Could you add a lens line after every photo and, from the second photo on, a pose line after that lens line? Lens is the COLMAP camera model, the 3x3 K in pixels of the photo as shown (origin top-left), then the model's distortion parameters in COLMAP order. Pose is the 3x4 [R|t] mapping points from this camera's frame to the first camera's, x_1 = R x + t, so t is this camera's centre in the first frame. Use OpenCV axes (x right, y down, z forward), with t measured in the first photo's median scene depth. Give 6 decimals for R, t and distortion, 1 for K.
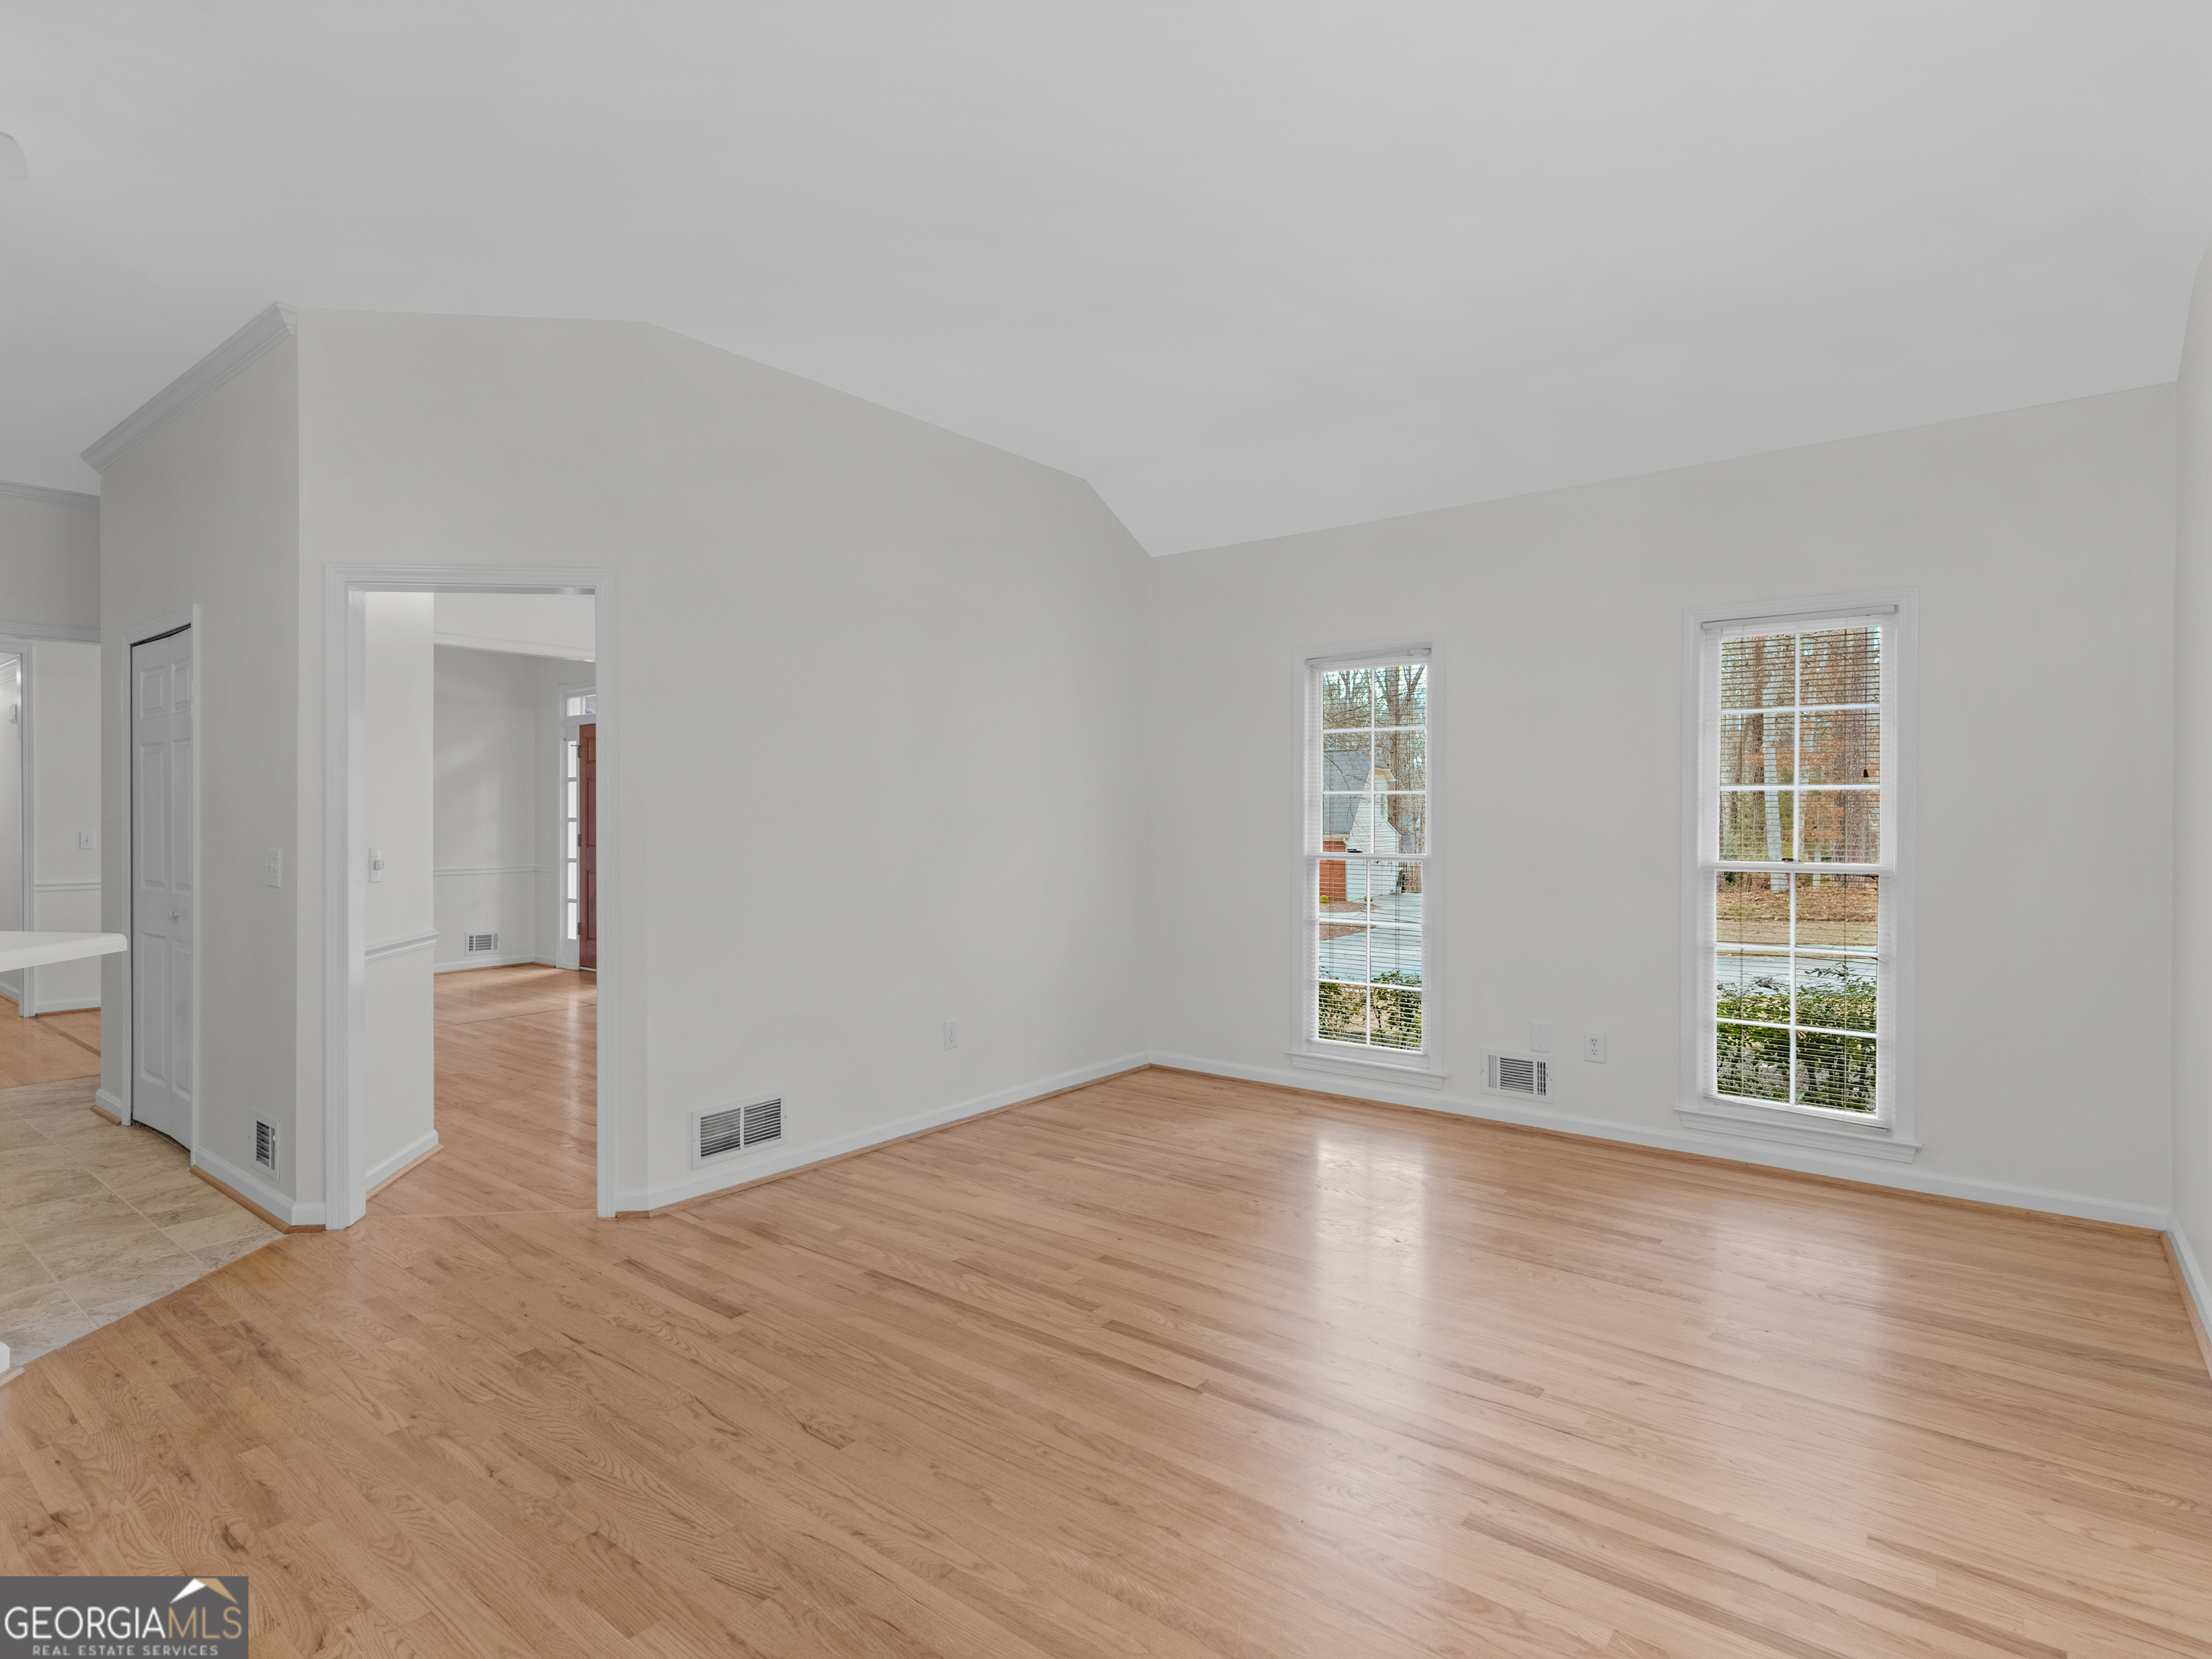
lens RADIAL K [[1126.3, 0, 1106.0], [0, 1126.3, 829.5], [0, 0, 1]] dist [-0.000088, -0.001063]
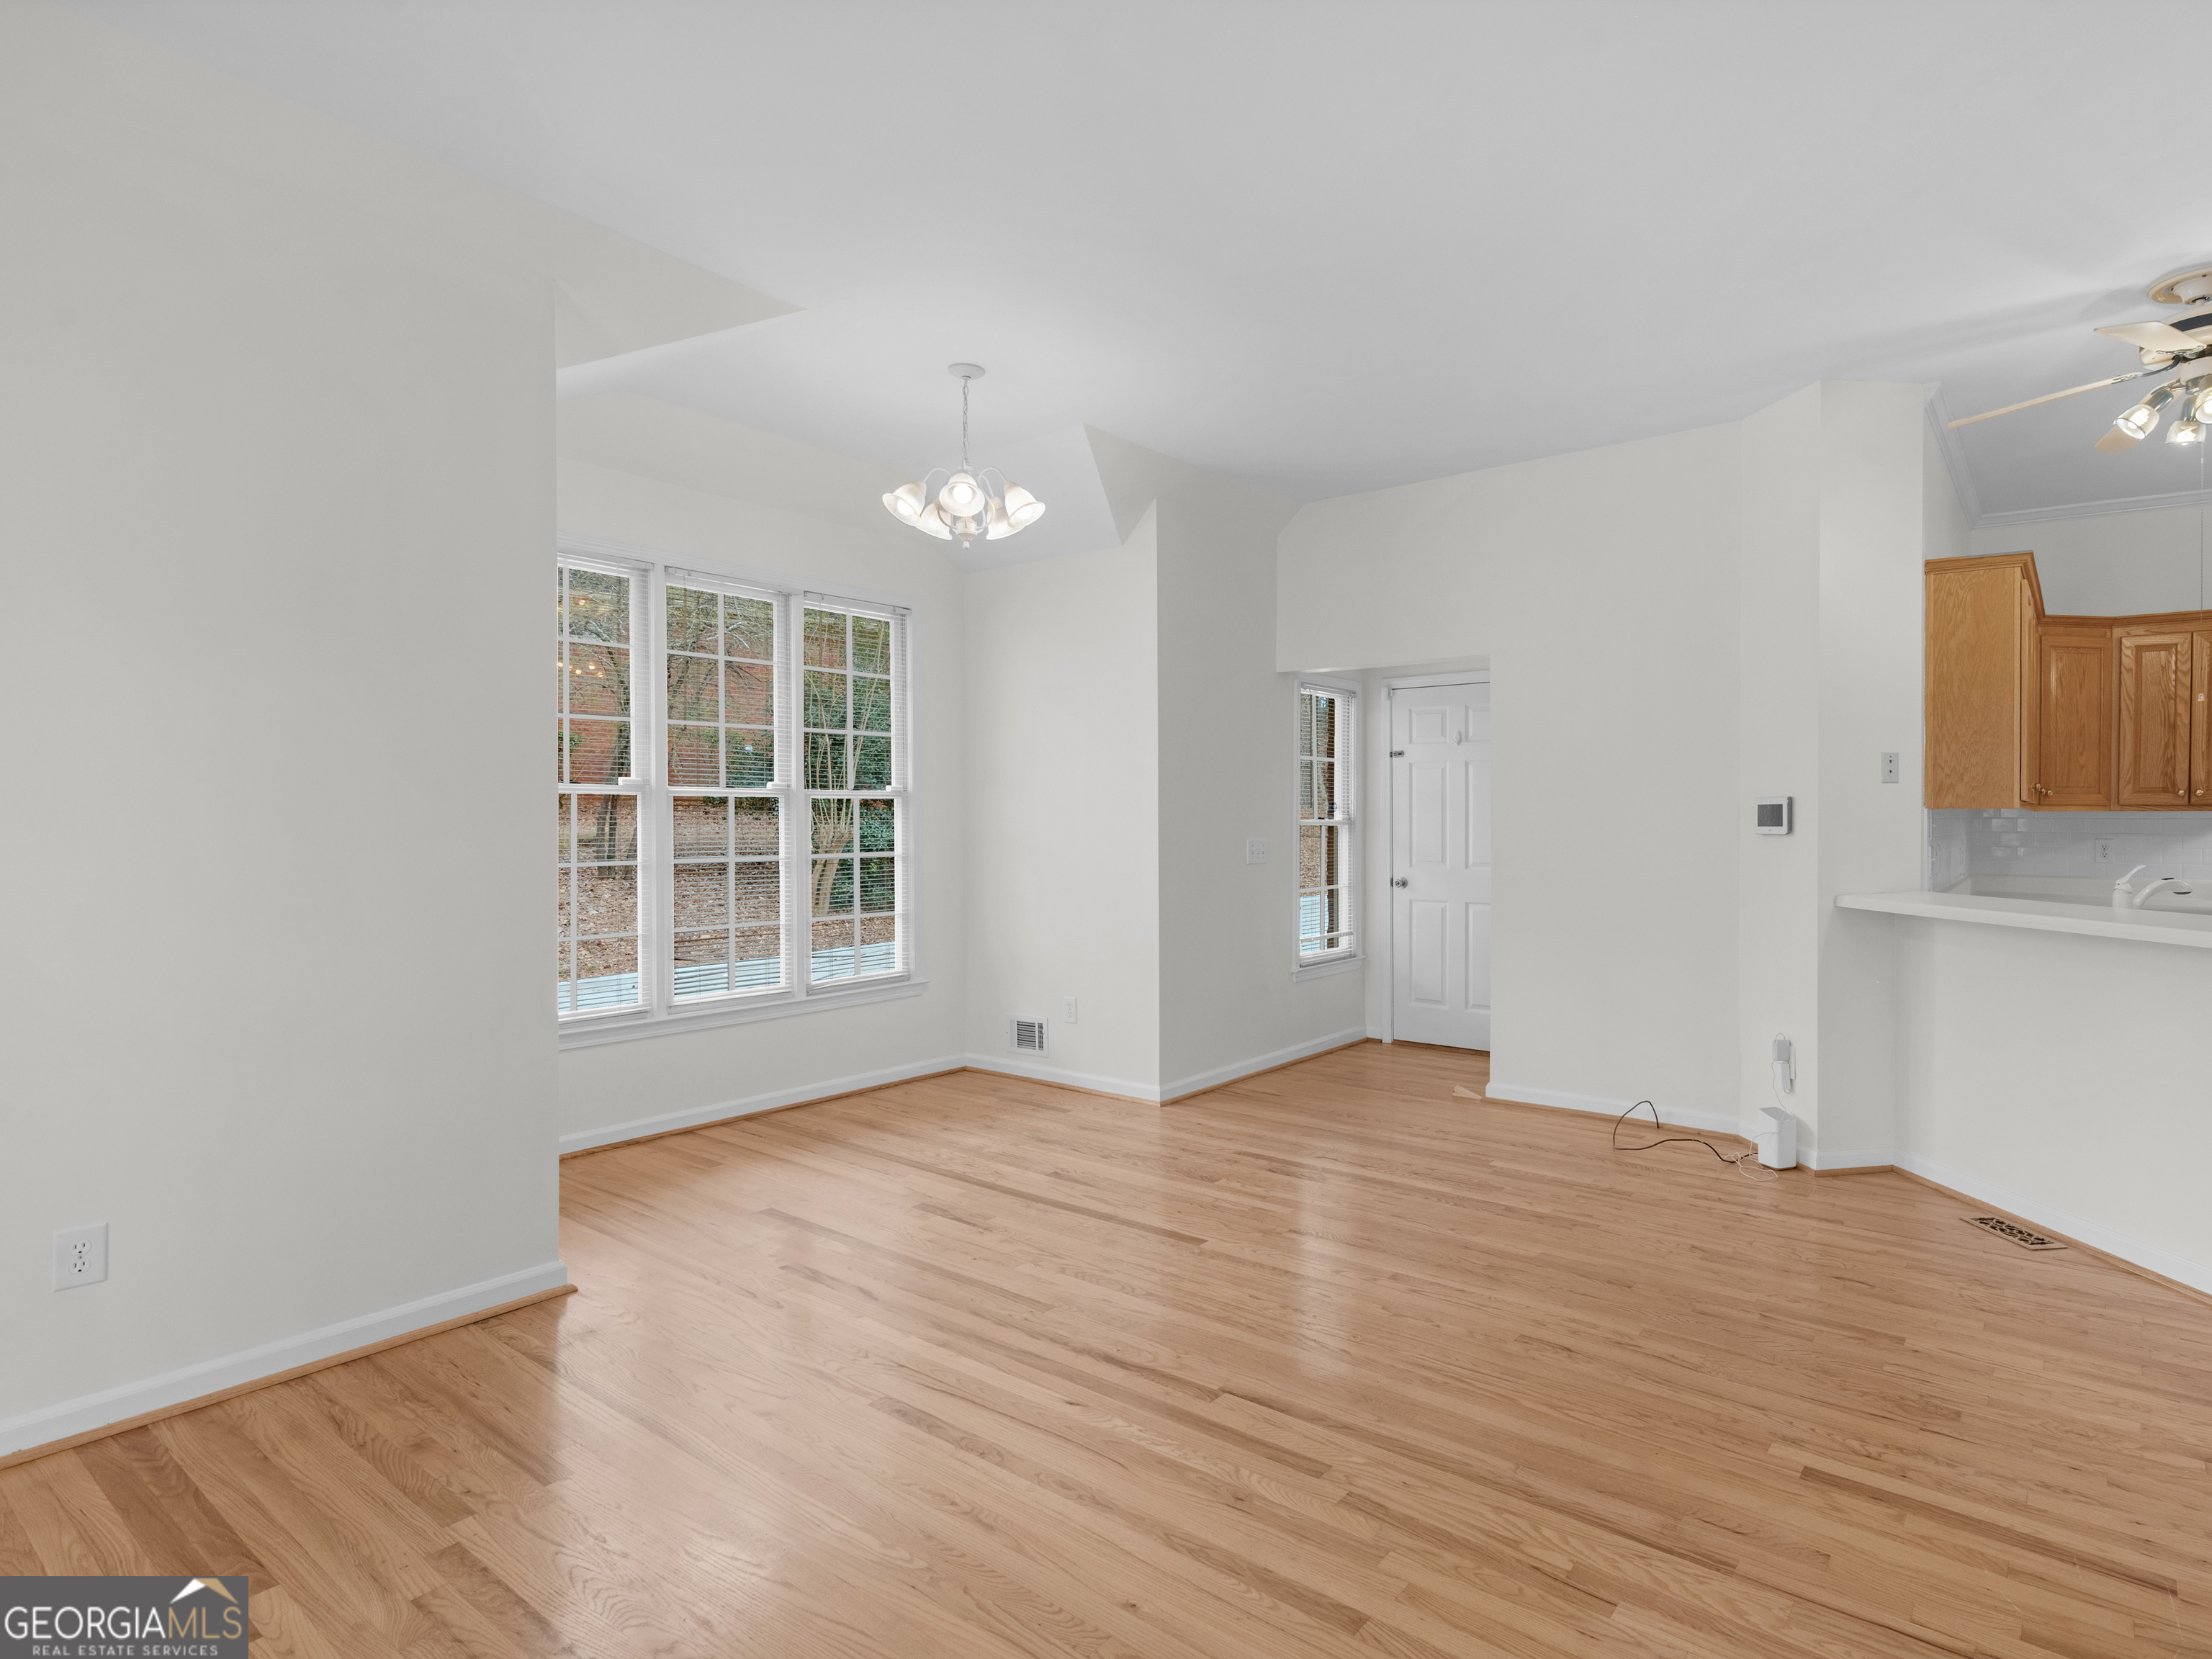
lens RADIAL K [[1126.3, 0, 1106.0], [0, 1126.3, 829.5], [0, 0, 1]] dist [-0.000088, -0.001063]
pose [[-0.994382, 0.001472, 0.105841, 0.071807], [0.003475, 0.999818, 0.018750, -0.028676], [-0.105794, 0.019012, -0.994206, 1.854301]]
